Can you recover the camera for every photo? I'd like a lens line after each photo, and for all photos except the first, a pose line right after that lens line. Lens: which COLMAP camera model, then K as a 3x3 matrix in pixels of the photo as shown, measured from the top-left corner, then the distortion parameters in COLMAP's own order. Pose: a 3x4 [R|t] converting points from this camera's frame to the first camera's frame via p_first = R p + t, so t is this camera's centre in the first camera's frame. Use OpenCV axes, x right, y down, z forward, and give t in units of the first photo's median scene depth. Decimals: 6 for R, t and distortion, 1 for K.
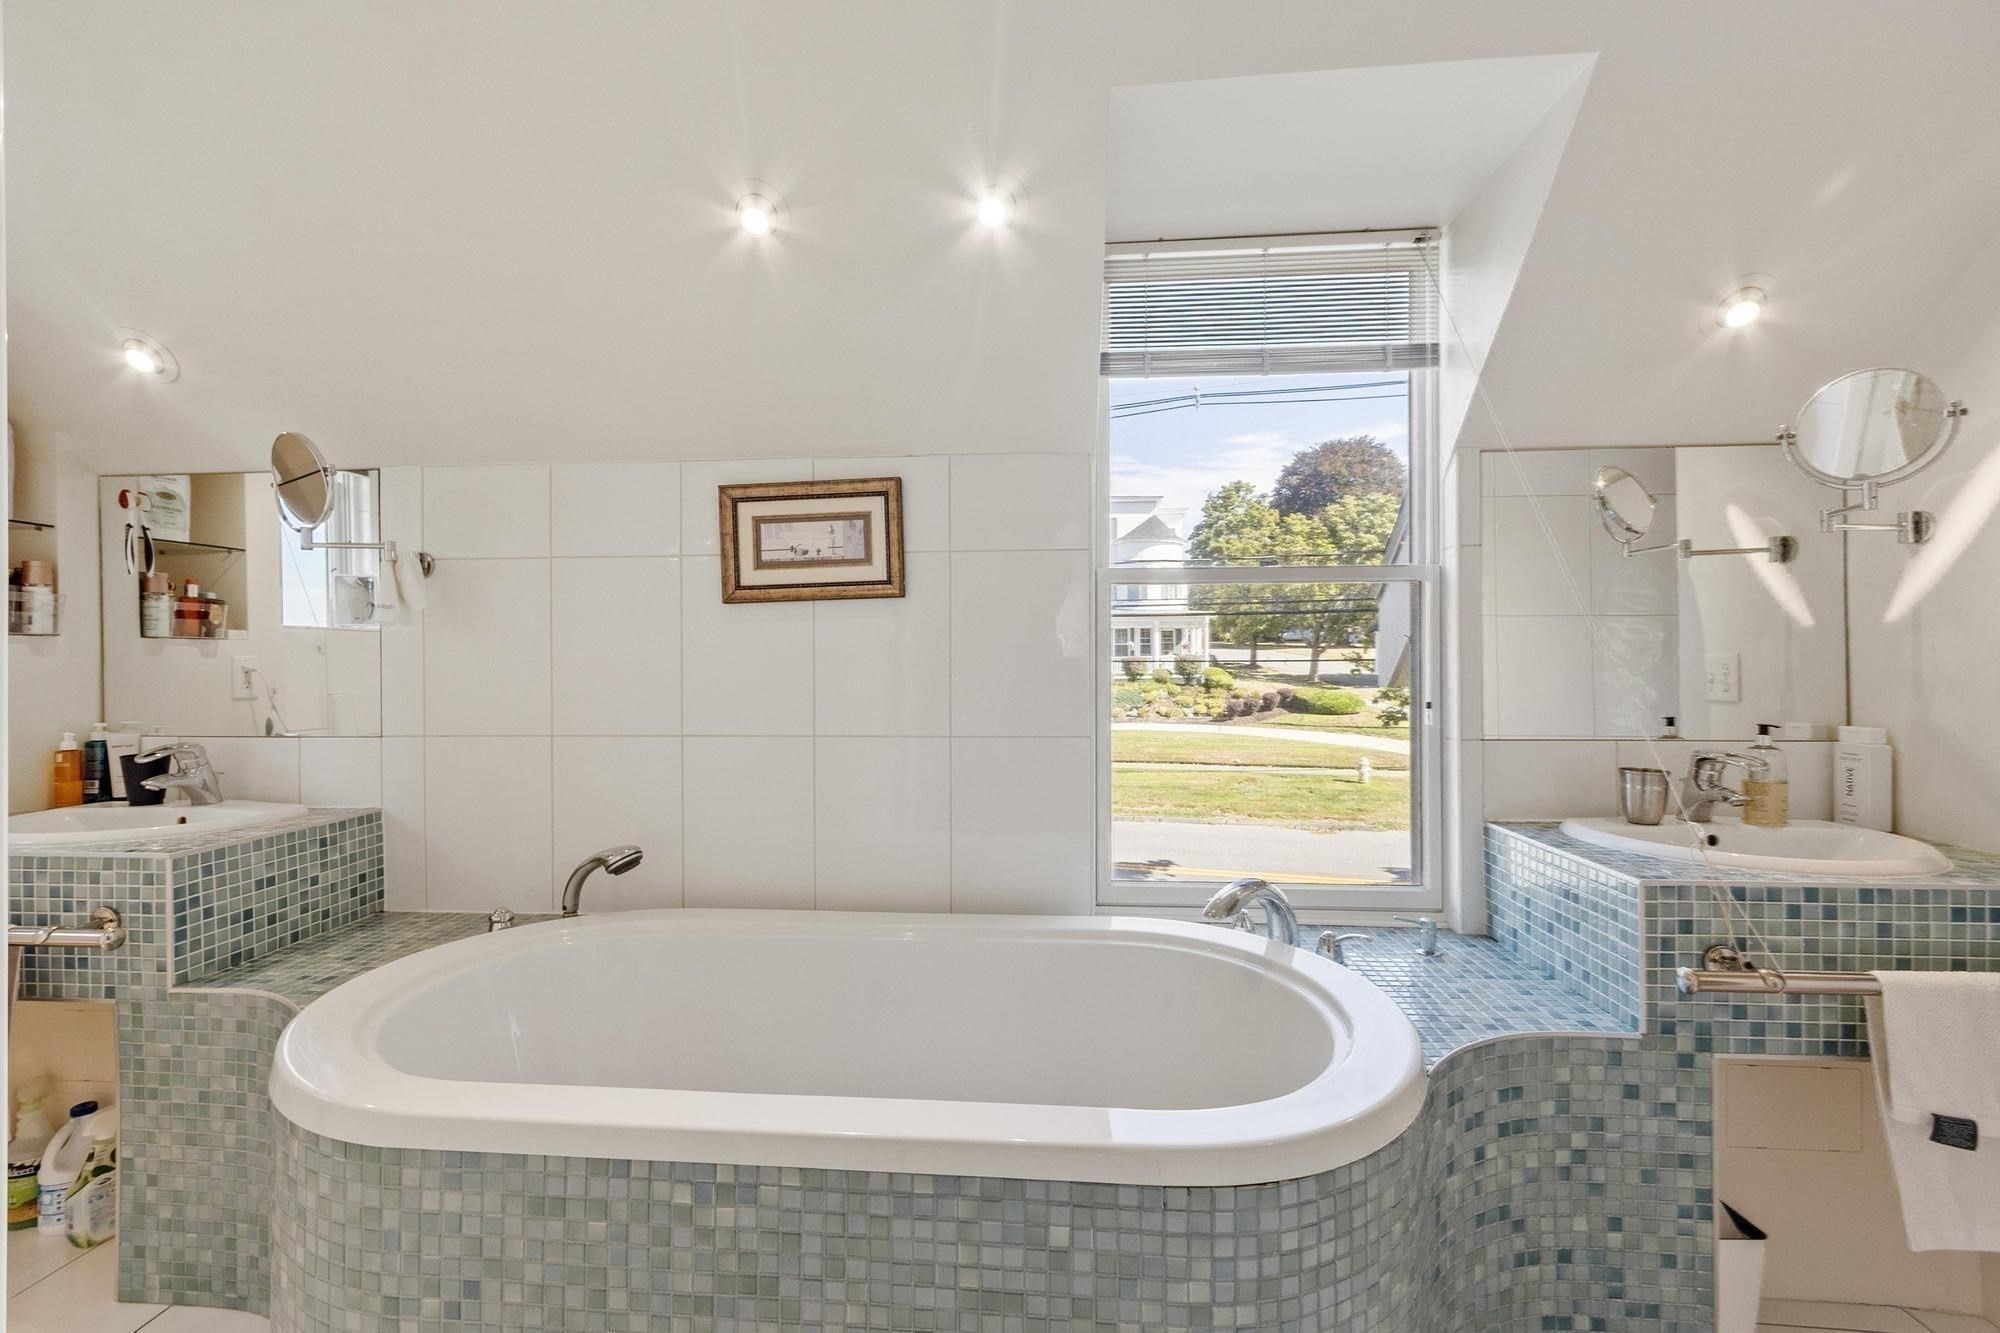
lens RADIAL K [[866.6, 0, 998.4], [0, 866.6, 663.5], [0, 0, 1]] dist [-0.007230, 0.000299]
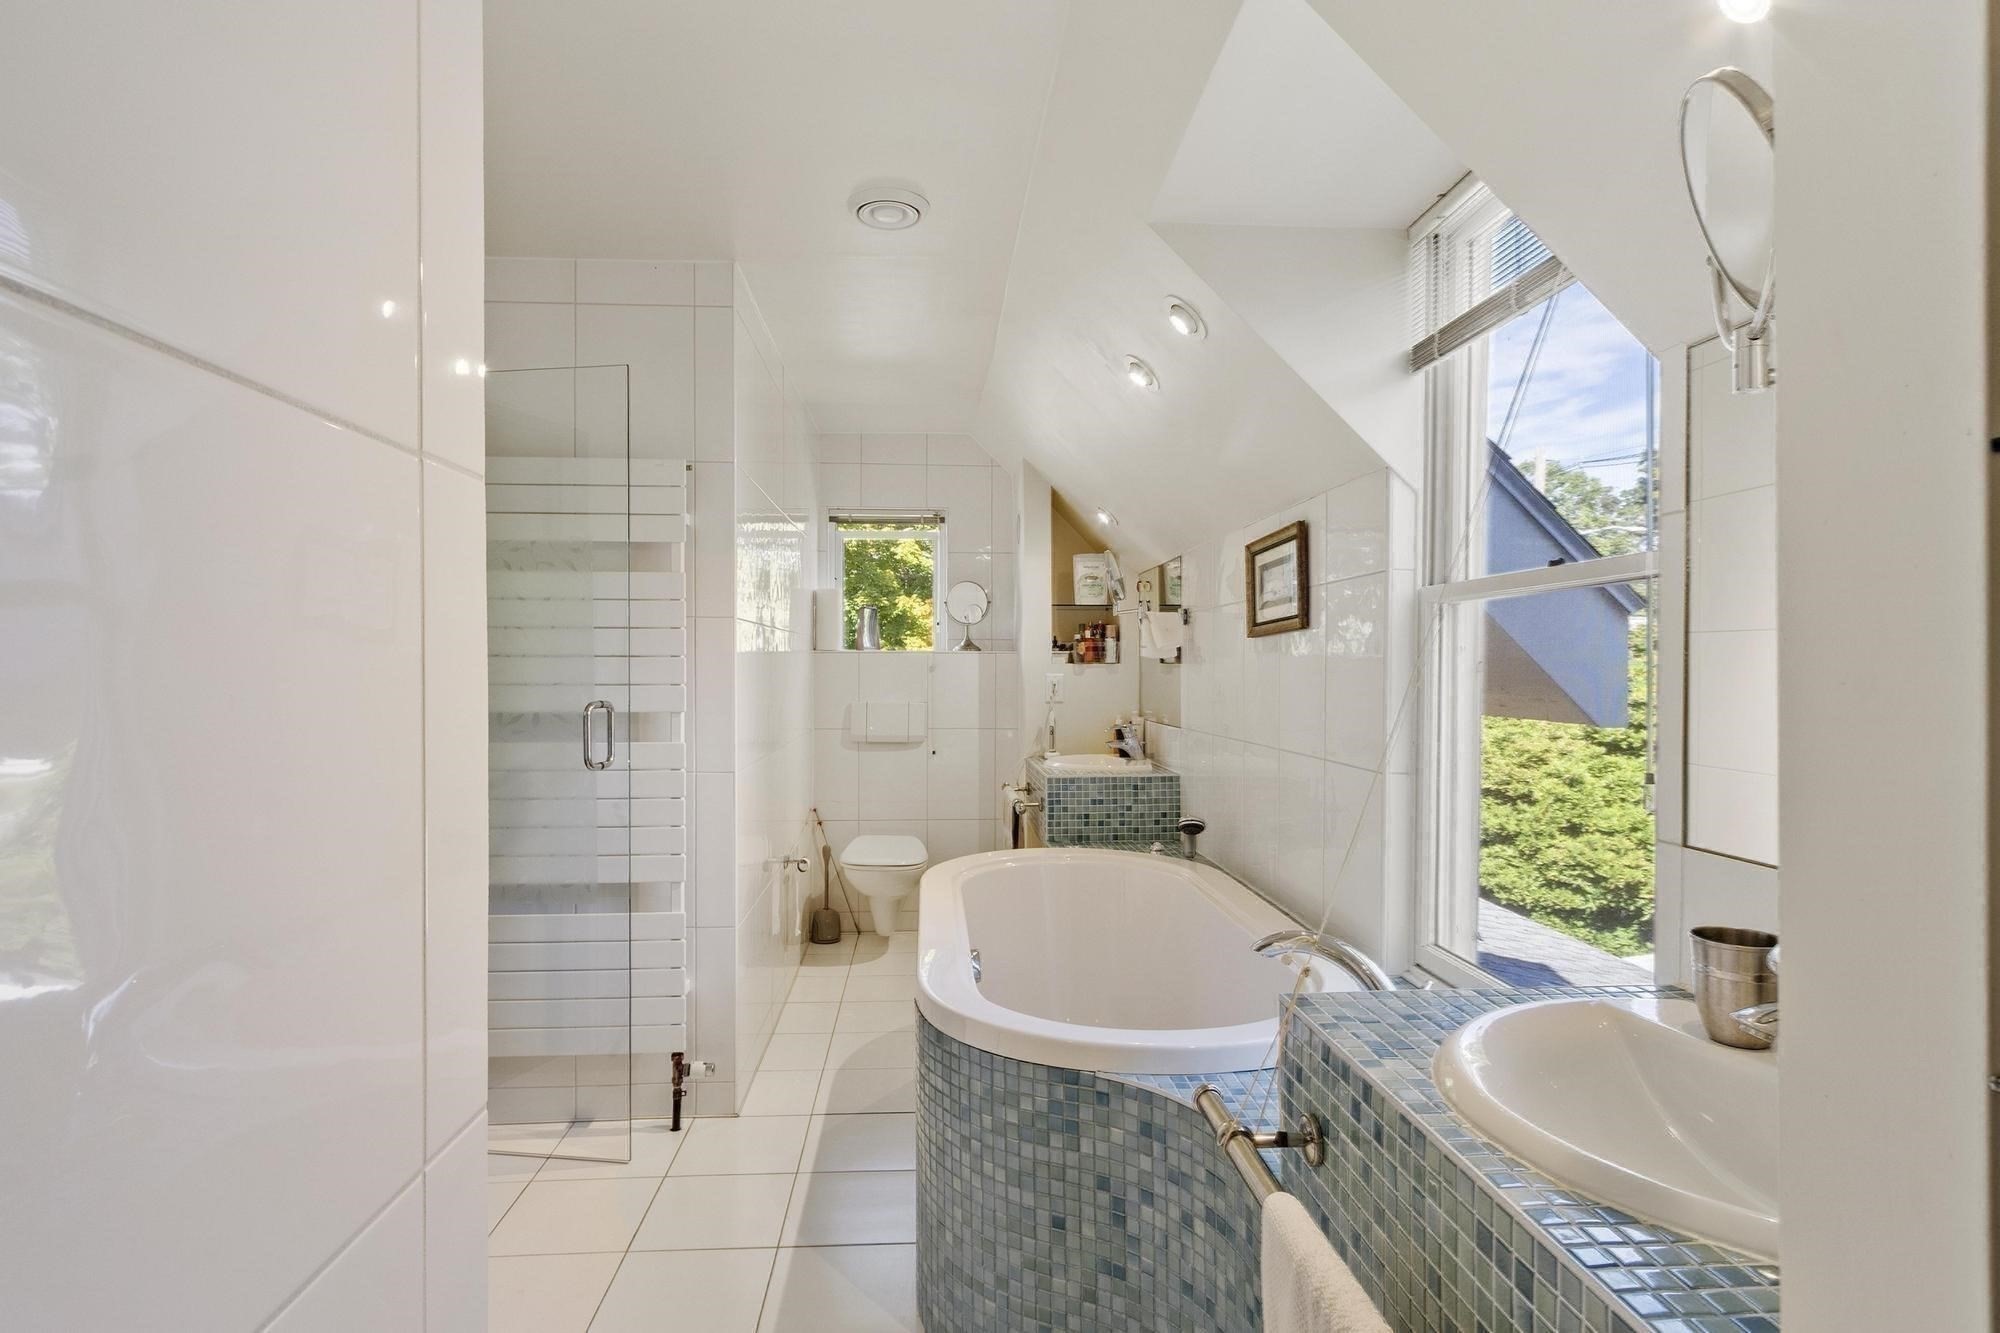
lens RADIAL K [[1050.0, 0, 995.4], [0, 1050.0, 671.6], [0, 0, 1]] dist [0.002174, 0.000203]
pose [[0.148320, 0.004640, -0.988929, 1.243104], [-0.000140, 0.999989, 0.004670, -0.028641], [0.988939, -0.000554, 0.148319, 0.439322]]
